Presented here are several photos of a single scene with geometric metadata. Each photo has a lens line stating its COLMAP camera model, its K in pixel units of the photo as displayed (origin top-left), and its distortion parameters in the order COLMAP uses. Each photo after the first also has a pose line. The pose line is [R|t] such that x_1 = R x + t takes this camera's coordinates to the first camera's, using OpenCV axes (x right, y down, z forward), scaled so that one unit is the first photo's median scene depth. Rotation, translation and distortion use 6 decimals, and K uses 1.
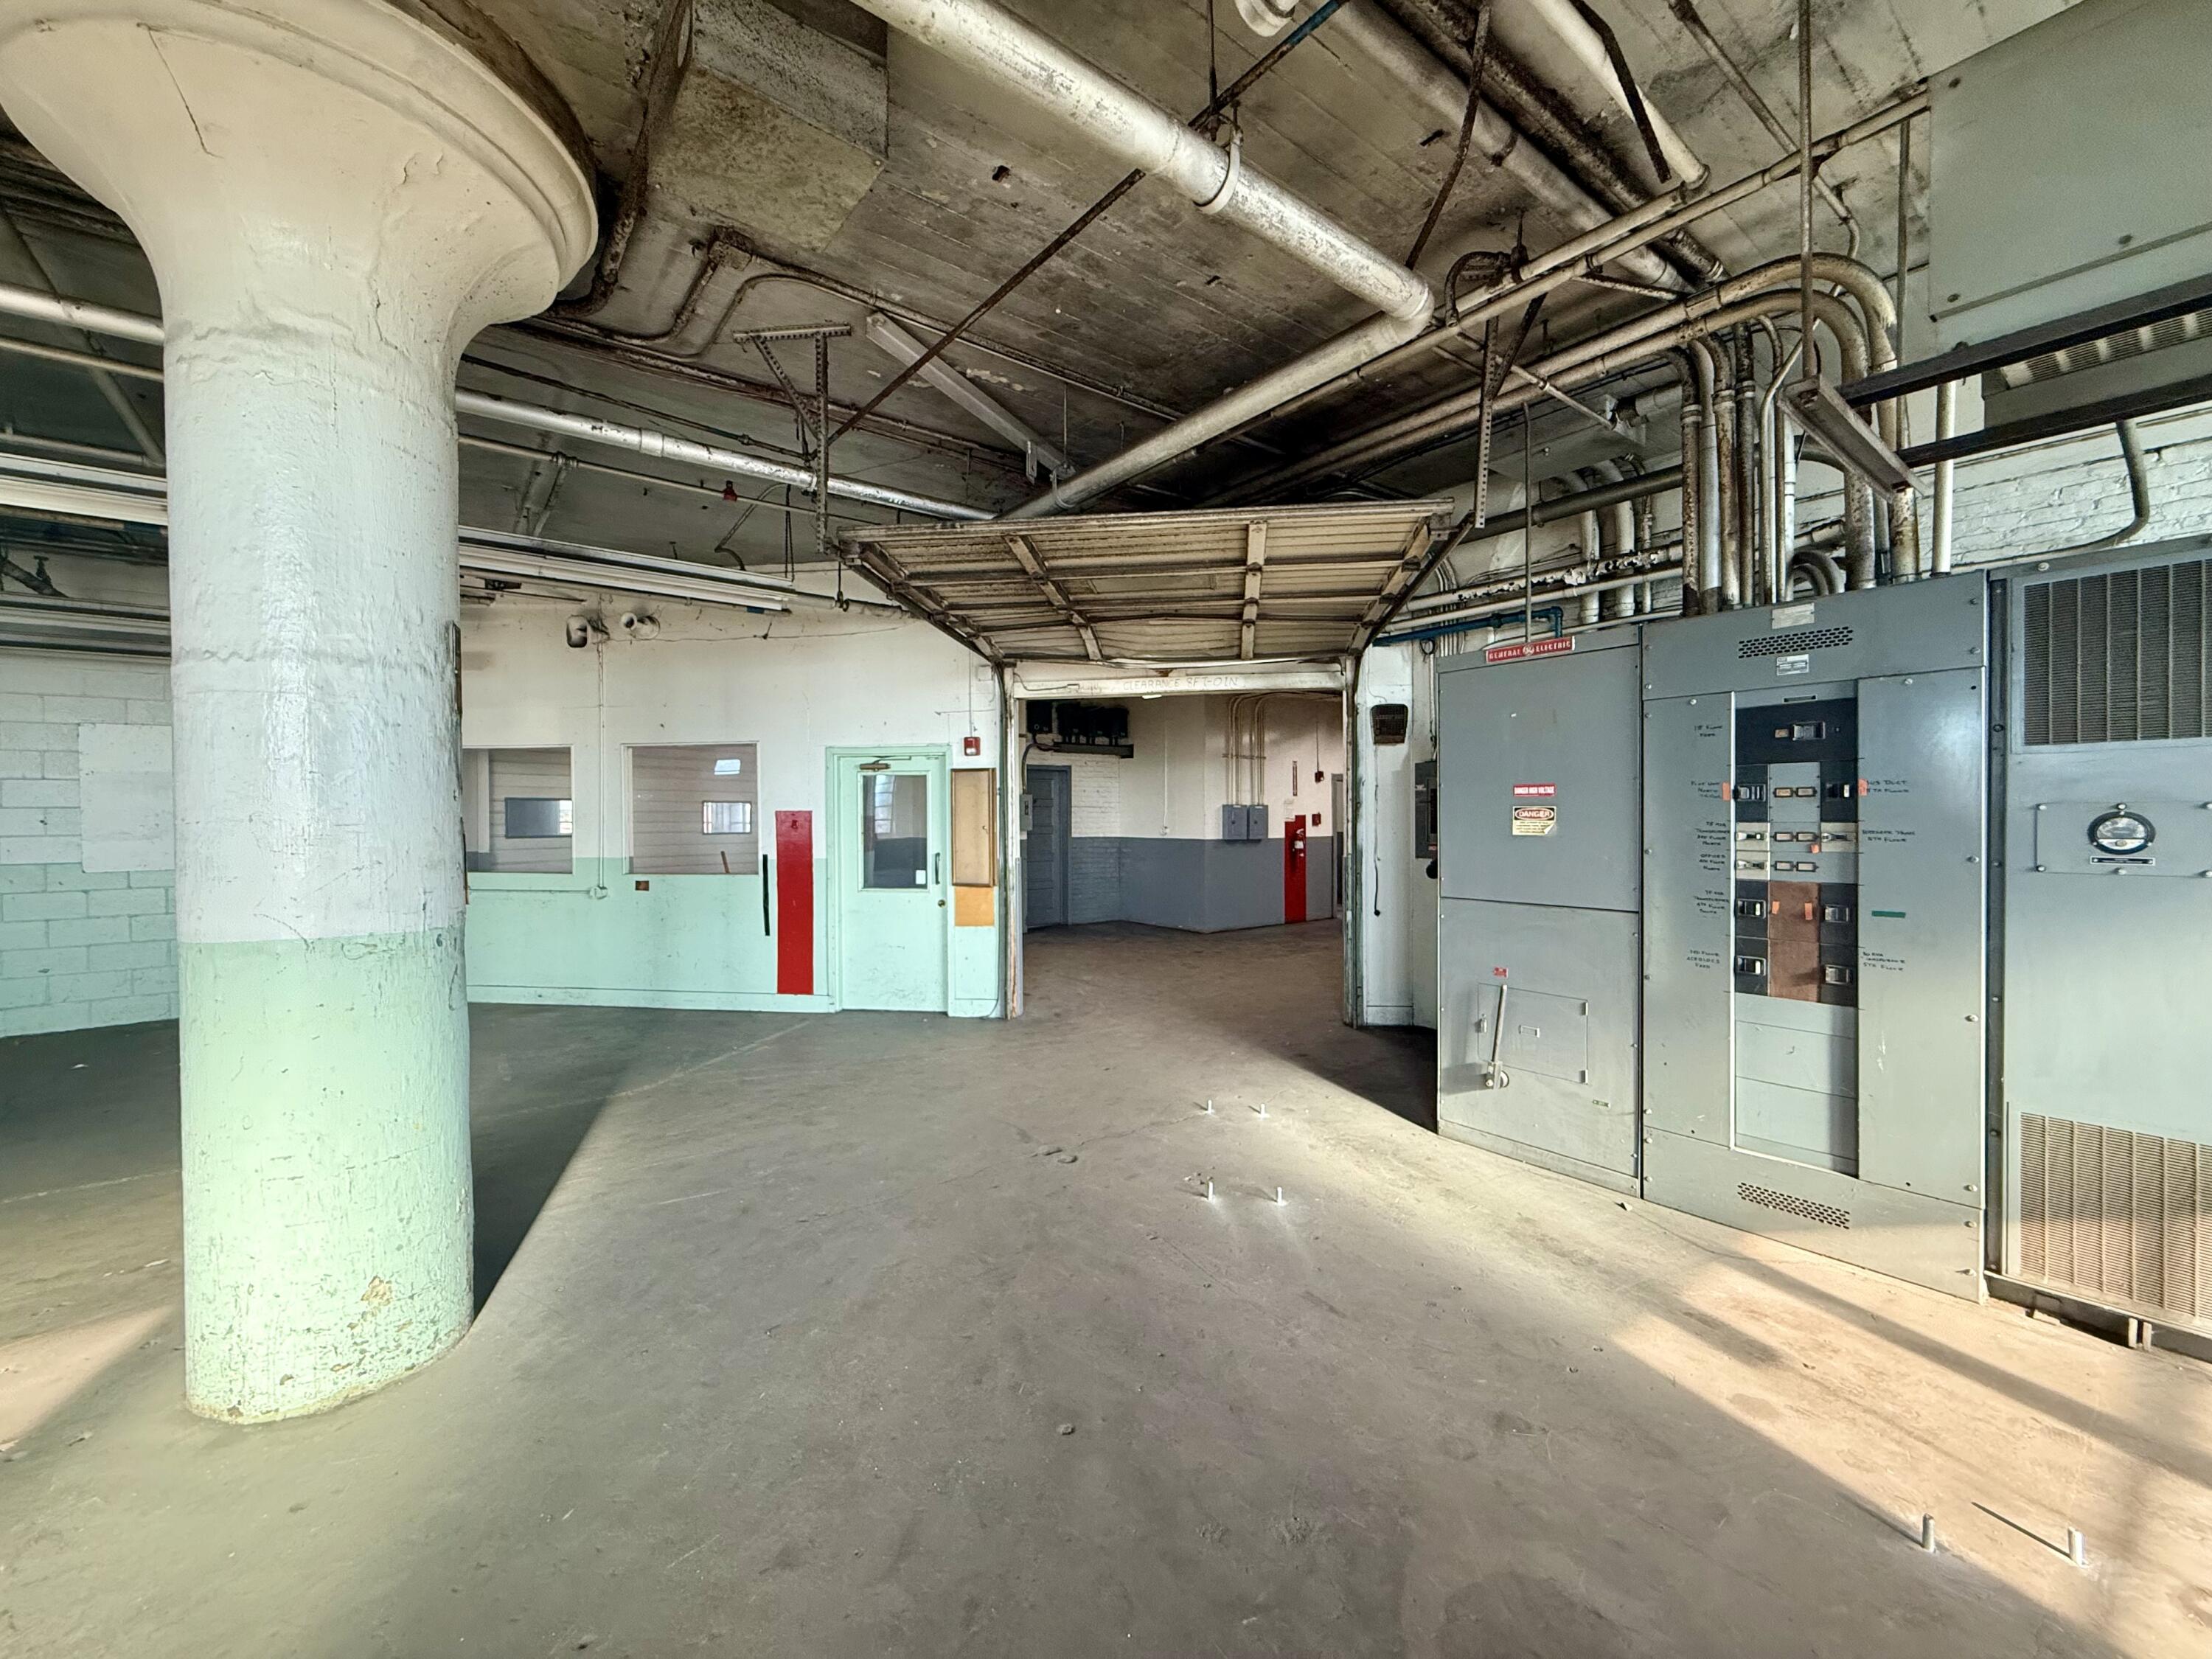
lens RADIAL K [[883.4, 0, 1100.4], [0, 883.4, 825.0], [0, 0, 1]] dist [0.000733, 0.000135]
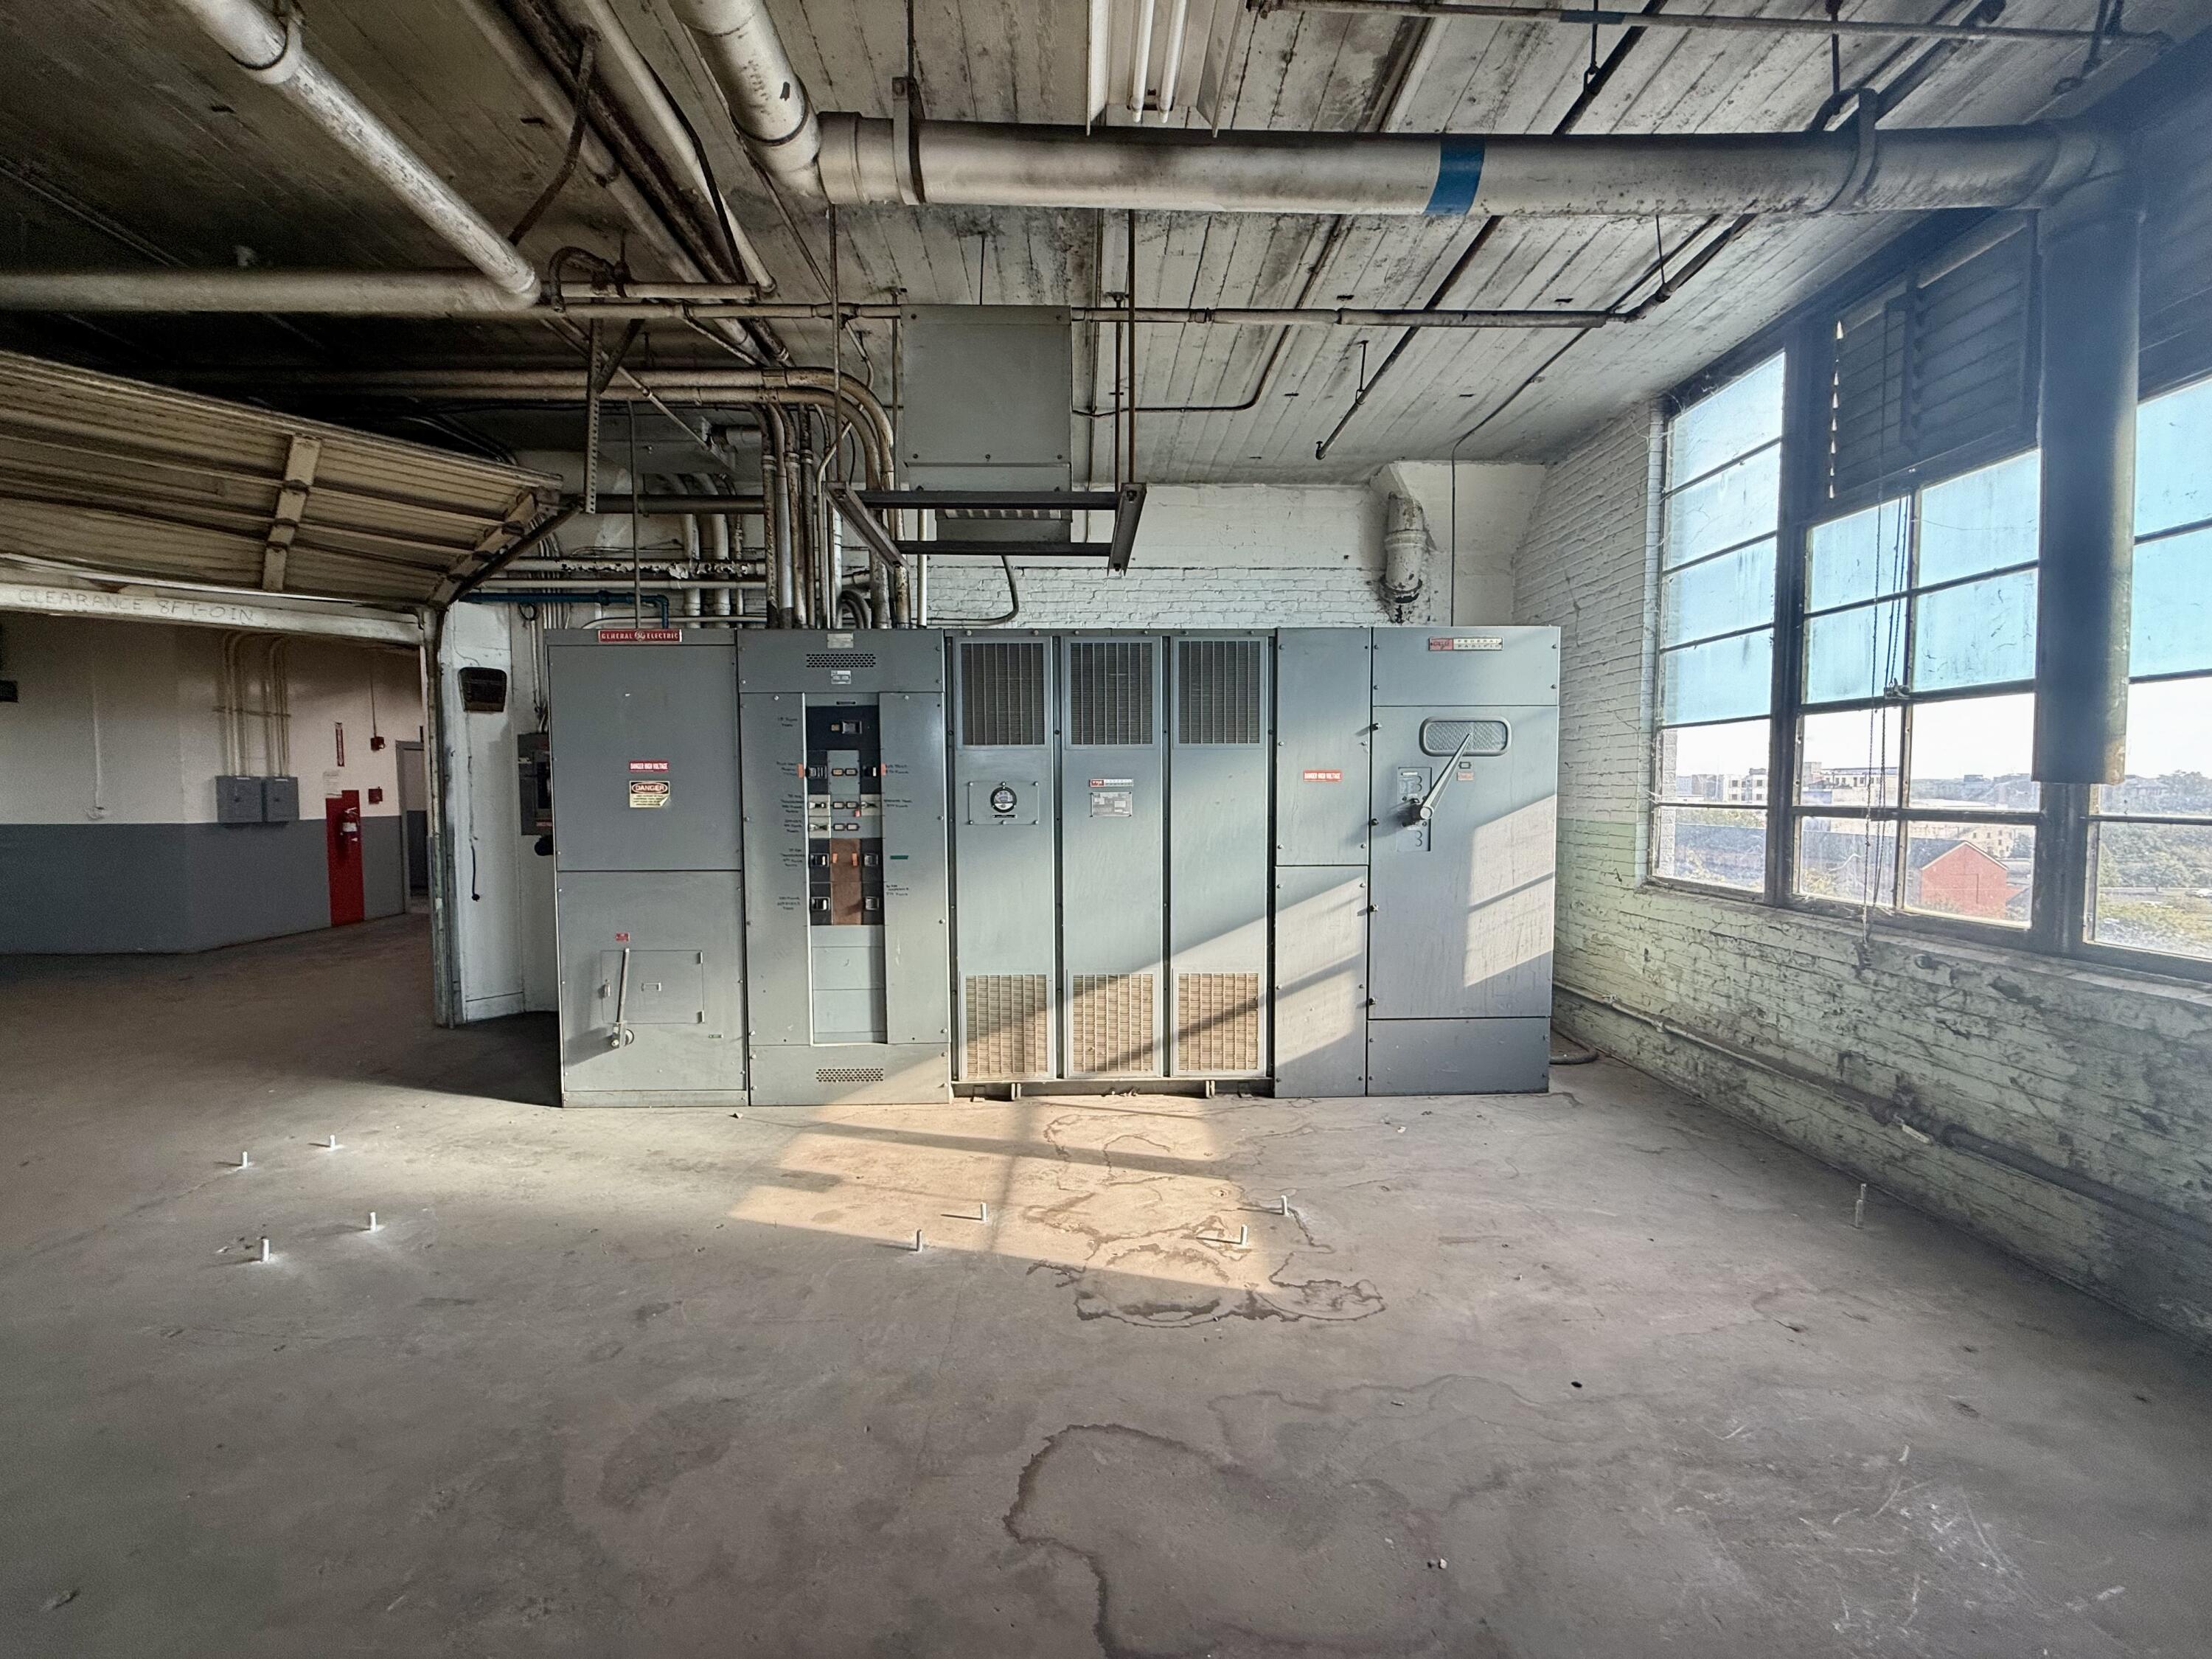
lens RADIAL K [[883.4, 0, 1103.0], [0, 883.4, 834.0], [0, 0, 1]] dist [0.000733, 0.000135]
pose [[0.590890, -0.039308, 0.805794, -0.070202], [0.009427, 0.999081, 0.041824, 0.004548], [-0.806697, -0.017117, 0.590717, -0.113279]]
